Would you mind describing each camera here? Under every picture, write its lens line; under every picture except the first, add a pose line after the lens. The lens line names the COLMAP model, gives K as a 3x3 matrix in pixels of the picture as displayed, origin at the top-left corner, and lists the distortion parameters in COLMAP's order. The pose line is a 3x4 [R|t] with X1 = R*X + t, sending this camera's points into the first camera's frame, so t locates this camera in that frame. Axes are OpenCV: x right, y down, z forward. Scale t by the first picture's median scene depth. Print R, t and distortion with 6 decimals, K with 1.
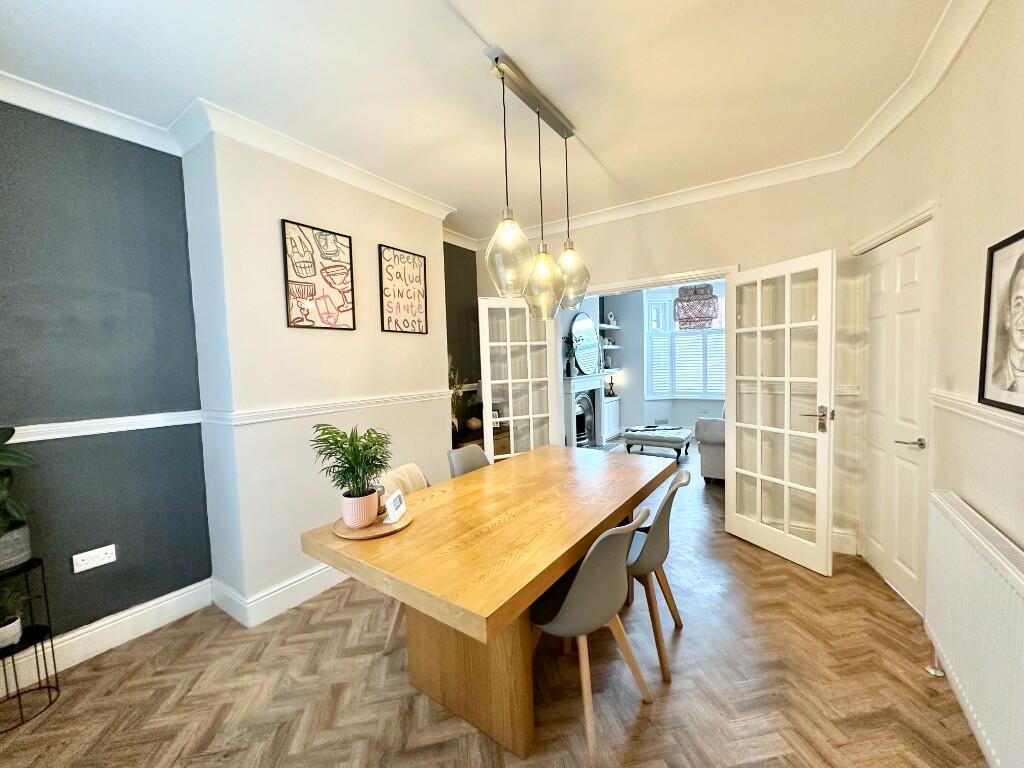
lens RADIAL K [[405.7, 0, 509.9], [0, 405.7, 386.6], [0, 0, 1]] dist [-0.004056, 0.000387]
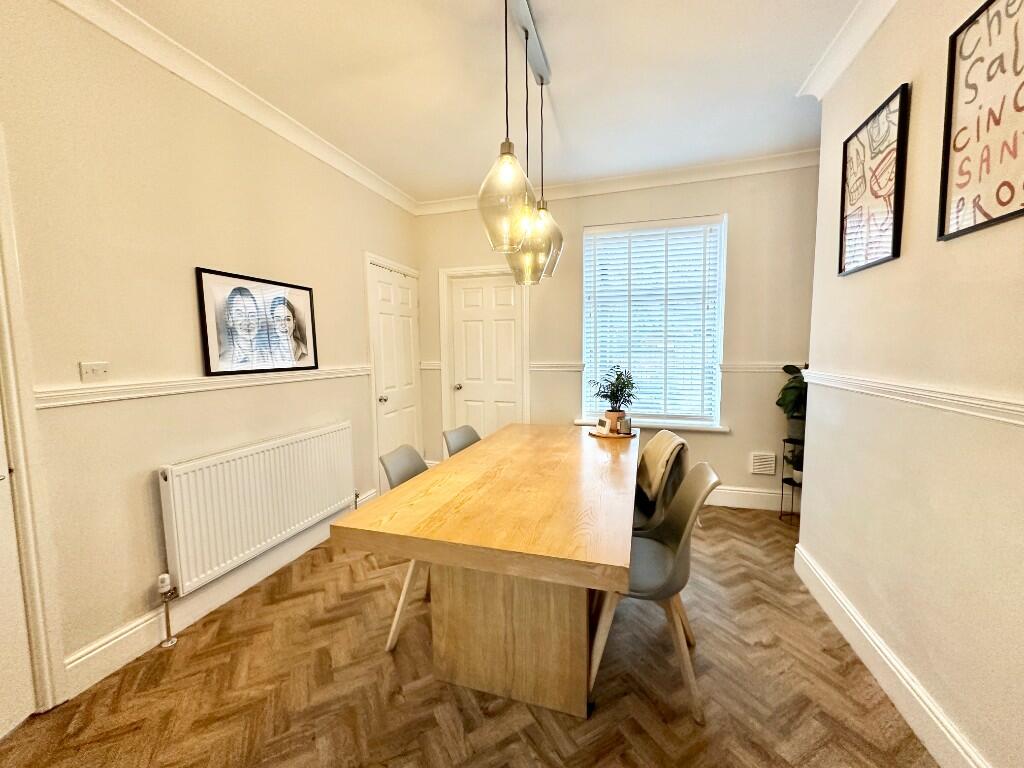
lens RADIAL K [[405.7, 0, 512.2], [0, 405.7, 384.6], [0, 0, 1]] dist [-0.004056, 0.000387]
pose [[-0.951054, 0.071530, -0.300632, 0.312342], [0.024814, 0.987377, 0.156431, -0.068436], [0.308027, 0.141314, -0.940824, 1.442098]]
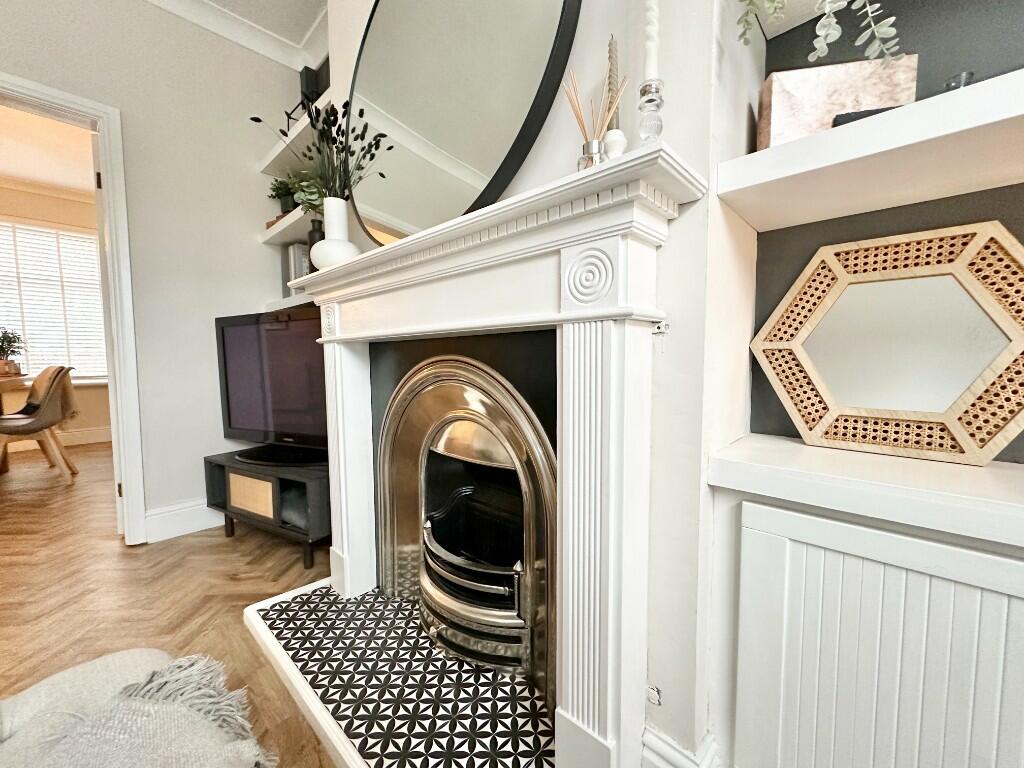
lens RADIAL K [[405.7, 0, 515.1], [0, 405.7, 384.9], [0, 0, 1]] dist [-0.004056, 0.000387]
pose [[-0.143345, 0.099543, -0.984654, 0.830759], [-0.046040, 0.993181, 0.107107, 0.019201], [0.988601, 0.060687, -0.137784, 2.411251]]
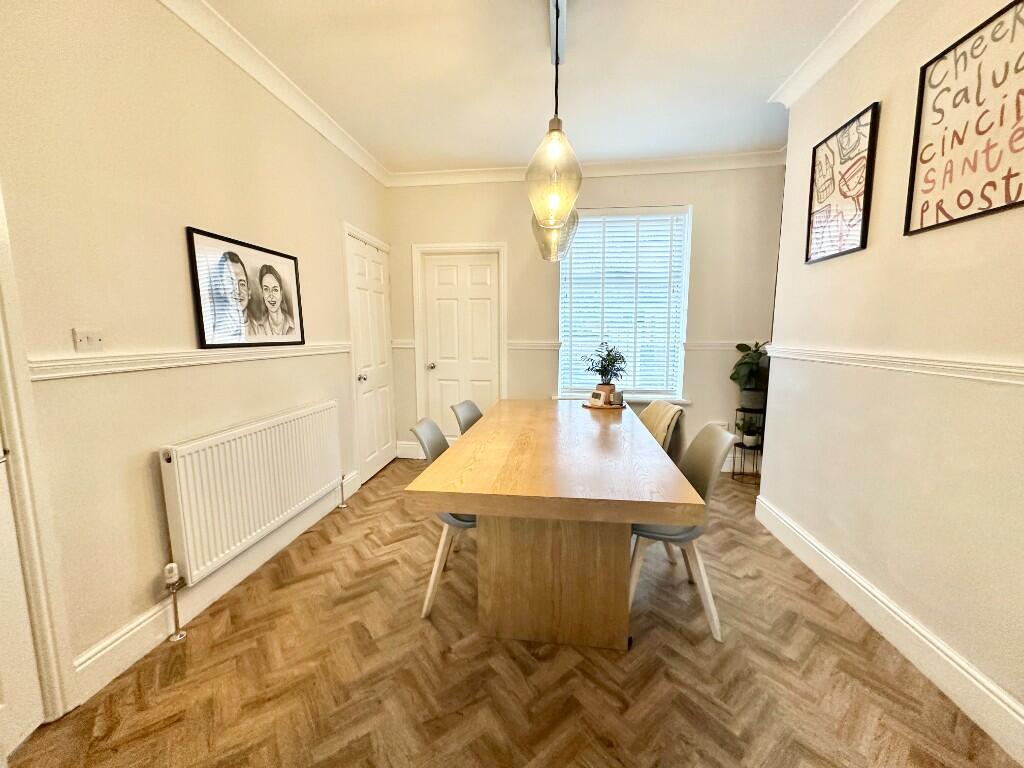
lens RADIAL K [[405.7, 0, 512.0], [0, 405.7, 384.9], [0, 0, 1]] dist [-0.004056, 0.000387]
pose [[-0.884935, 0.094480, -0.456031, 0.482479], [0.003575, 0.980555, 0.196213, -0.052306], [0.465701, 0.172006, -0.868065, 1.405856]]
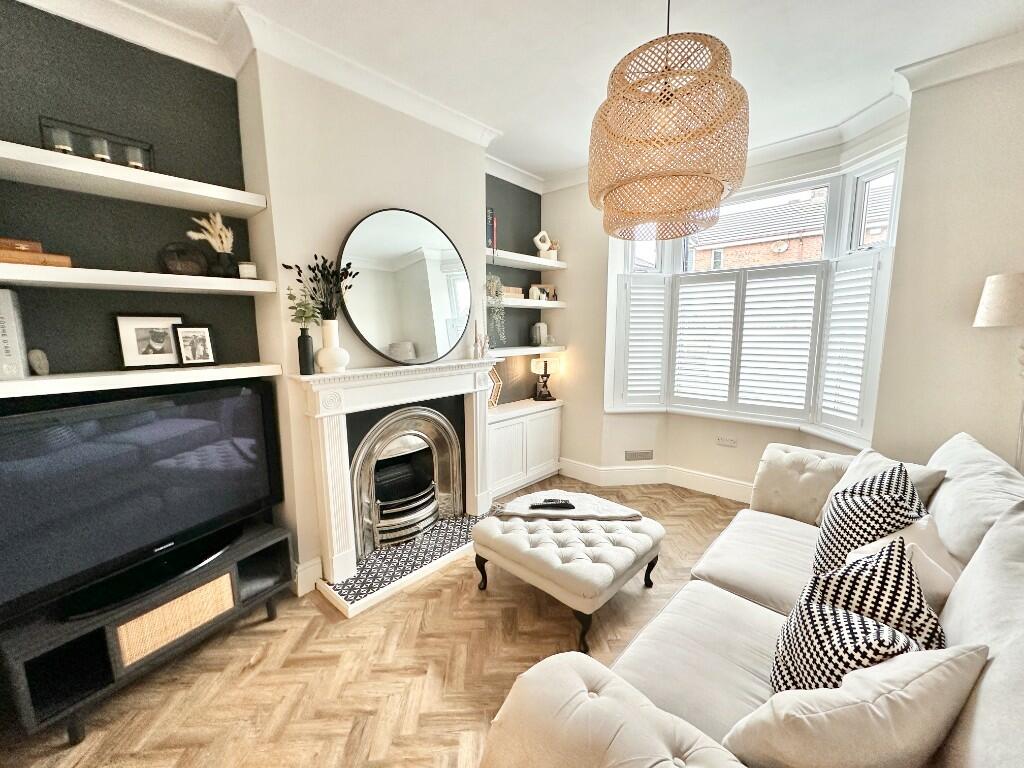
lens RADIAL K [[405.7, 0, 513.8], [0, 405.7, 385.3], [0, 0, 1]] dist [-0.004056, 0.000387]
pose [[0.991360, 0.042827, -0.123979, 0.772770], [-0.032691, 0.996041, 0.082668, -0.103615], [0.127028, -0.077900, 0.988835, 1.357315]]
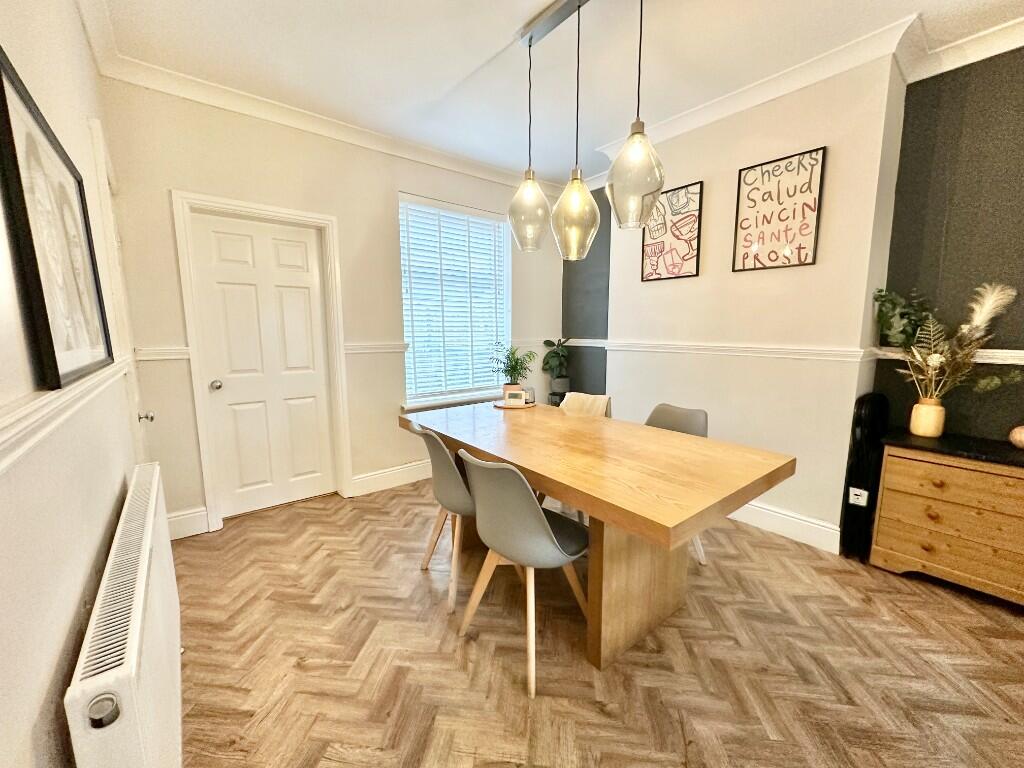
lens RADIAL K [[405.7, 0, 513.4], [0, 405.7, 385.5], [0, 0, 1]] dist [-0.004056, 0.000387]
pose [[-0.277238, 0.169402, -0.945749, 0.789455], [-0.043397, 0.981122, 0.188460, -0.042128], [0.959821, 0.093291, -0.264653, 0.884686]]
